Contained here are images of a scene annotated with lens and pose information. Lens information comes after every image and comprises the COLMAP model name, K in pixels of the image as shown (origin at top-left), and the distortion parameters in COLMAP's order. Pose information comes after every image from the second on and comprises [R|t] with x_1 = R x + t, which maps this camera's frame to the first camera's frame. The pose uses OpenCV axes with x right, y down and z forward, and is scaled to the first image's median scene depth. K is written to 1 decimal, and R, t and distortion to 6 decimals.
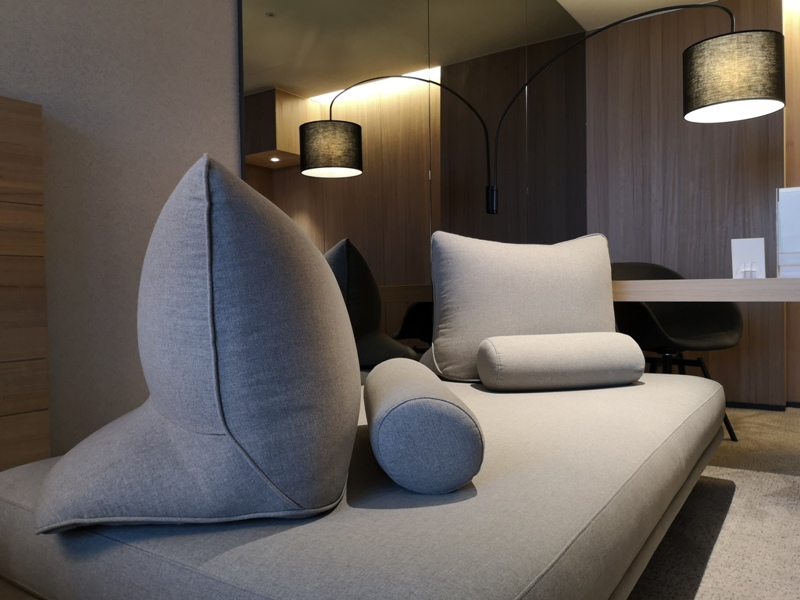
lens RADIAL K [[638.4, 0, 398.0], [0, 638.4, 302.4], [0, 0, 1]] dist [0.007761, -0.018613]
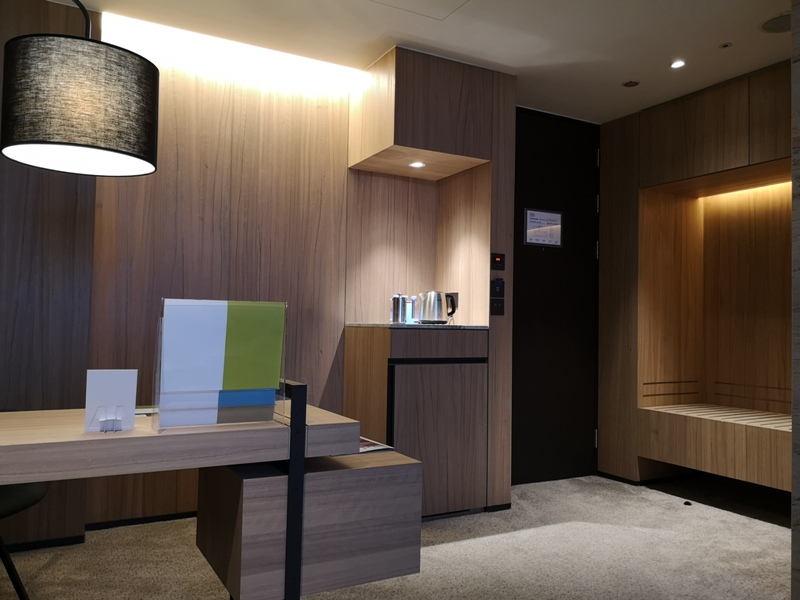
lens RADIAL K [[633.4, 0, 398.5], [0, 633.4, 304.1], [0, 0, 1]] dist [0.071555, -0.118841]
pose [[0.461985, 0.049190, 0.885523, 0.113308], [-0.008094, 0.998653, -0.051252, -0.133021], [-0.886851, 0.016510, 0.461760, 0.450948]]
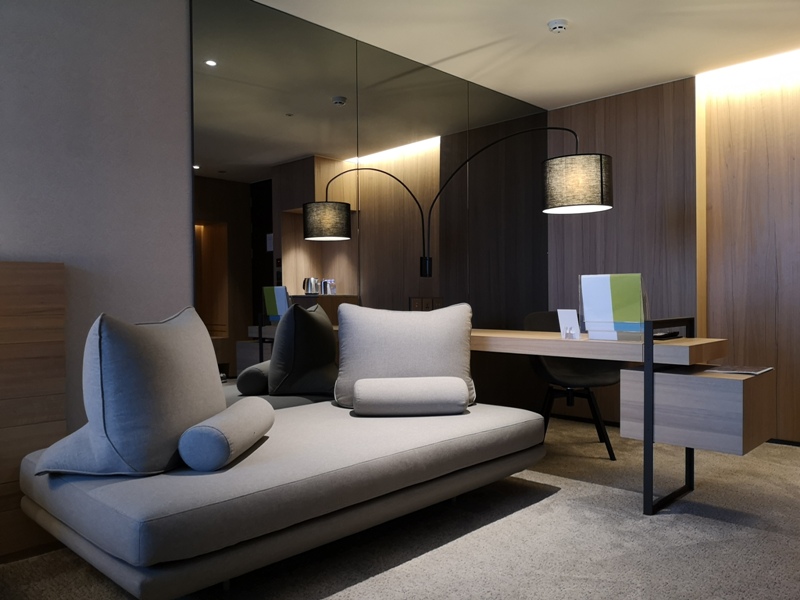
lens RADIAL K [[638.4, 0, 398.0], [0, 638.4, 302.4], [0, 0, 1]] dist [0.007761, -0.018613]
pose [[0.982197, 0.006993, -0.187724, 0.442926], [-0.008699, 0.999928, -0.008267, -0.099298], [0.187652, 0.009753, 0.982187, -0.395708]]
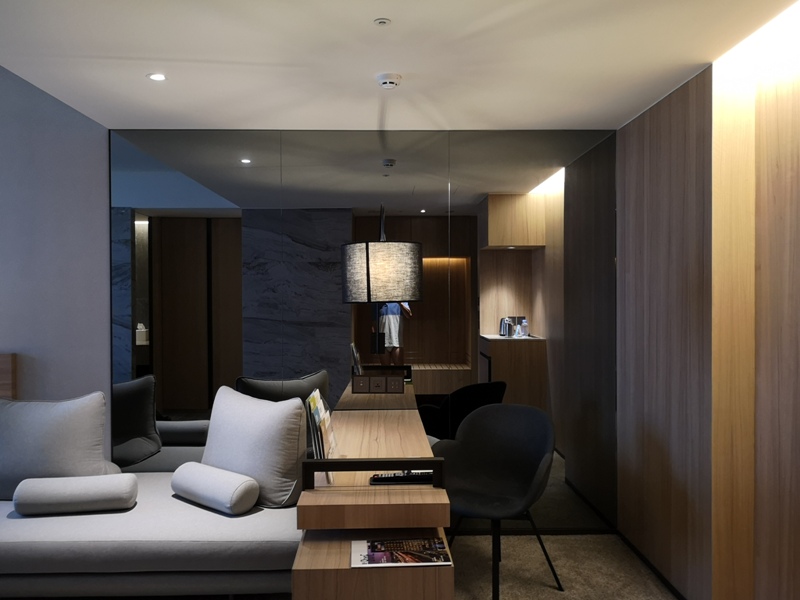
lens RADIAL K [[639.9, 0, 400.0], [0, 639.9, 300.0], [0, 0, 1]] dist [-0.027963, 0.002544]
pose [[0.572717, 0.020494, -0.819497, 1.551365], [-0.017037, 0.999769, 0.013096, -0.341962], [0.819576, 0.006461, 0.572934, 0.421812]]
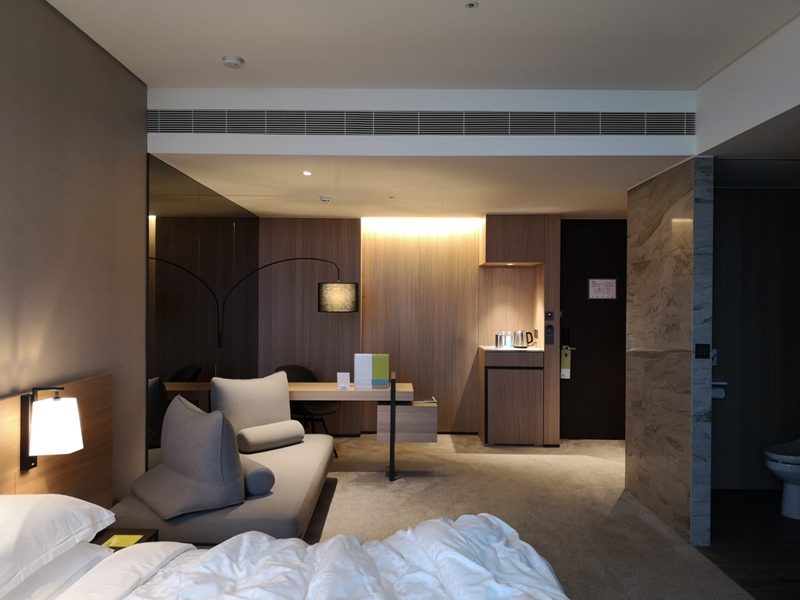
lens RADIAL K [[633.4, 0, 398.5], [0, 633.4, 304.1], [0, 0, 1]] dist [0.071555, -0.118841]
pose [[0.833303, 0.017431, 0.552541, -0.571406], [-0.007666, 0.999771, -0.019979, -0.303513], [-0.552763, 0.012413, 0.833246, -1.048779]]
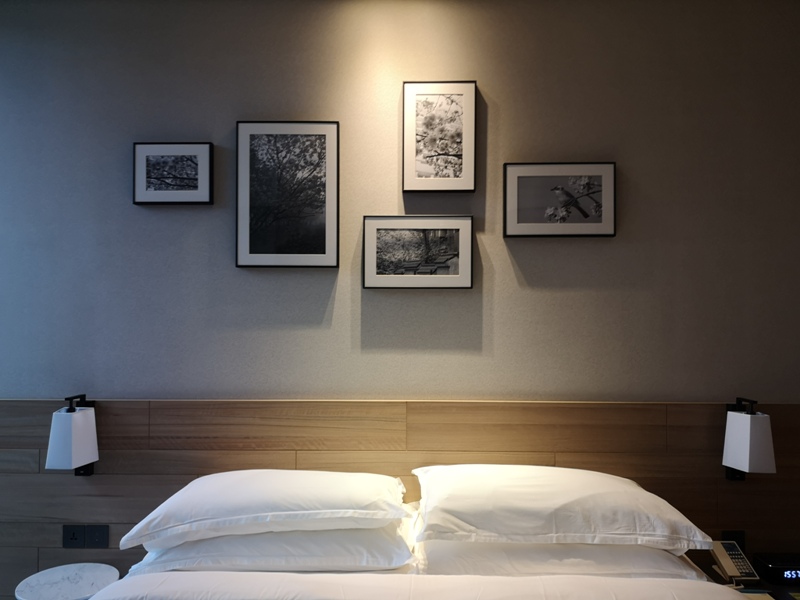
lens RADIAL K [[633.4, 0, 398.5], [0, 633.4, 304.1], [0, 0, 1]] dist [0.071555, -0.118841]
pose [[0.545149, 0.000666, -0.838339, 0.121603], [-0.027348, 0.999482, -0.016990, -0.299279], [0.837893, 0.032189, 0.544884, -0.843923]]
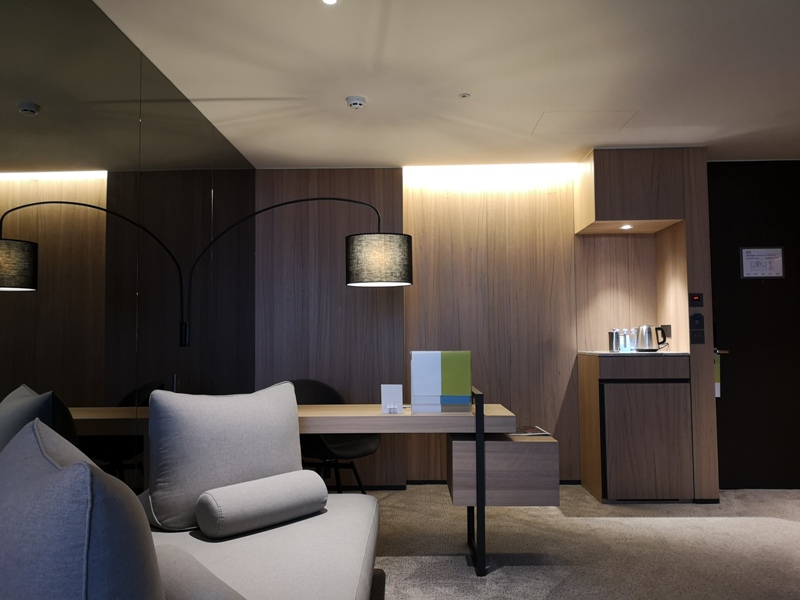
lens RADIAL K [[637.1, 0, 400.0], [0, 637.1, 300.0], [0, 0, 1]] dist [0.034173, -0.057955]
pose [[0.843753, 0.037331, 0.535432, -0.173026], [0.007860, 0.996612, -0.081871, -0.166789], [-0.536675, 0.073287, 0.840601, -0.167812]]
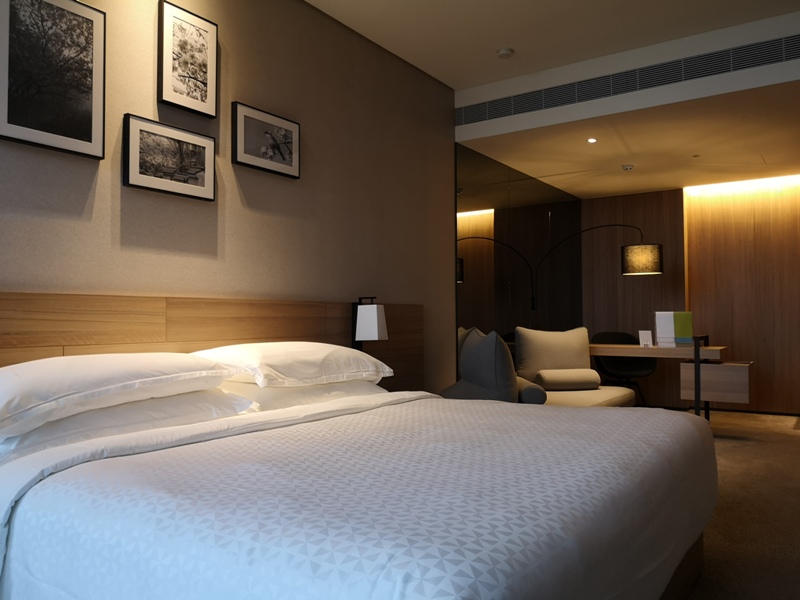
lens RADIAL K [[638.4, 0, 398.0], [0, 638.4, 302.4], [0, 0, 1]] dist [0.007761, -0.018613]
pose [[0.999892, 0.009652, -0.011108, -0.361131], [-0.010165, 0.998837, -0.047125, -0.082123], [0.010640, 0.047232, 0.998827, -1.422101]]
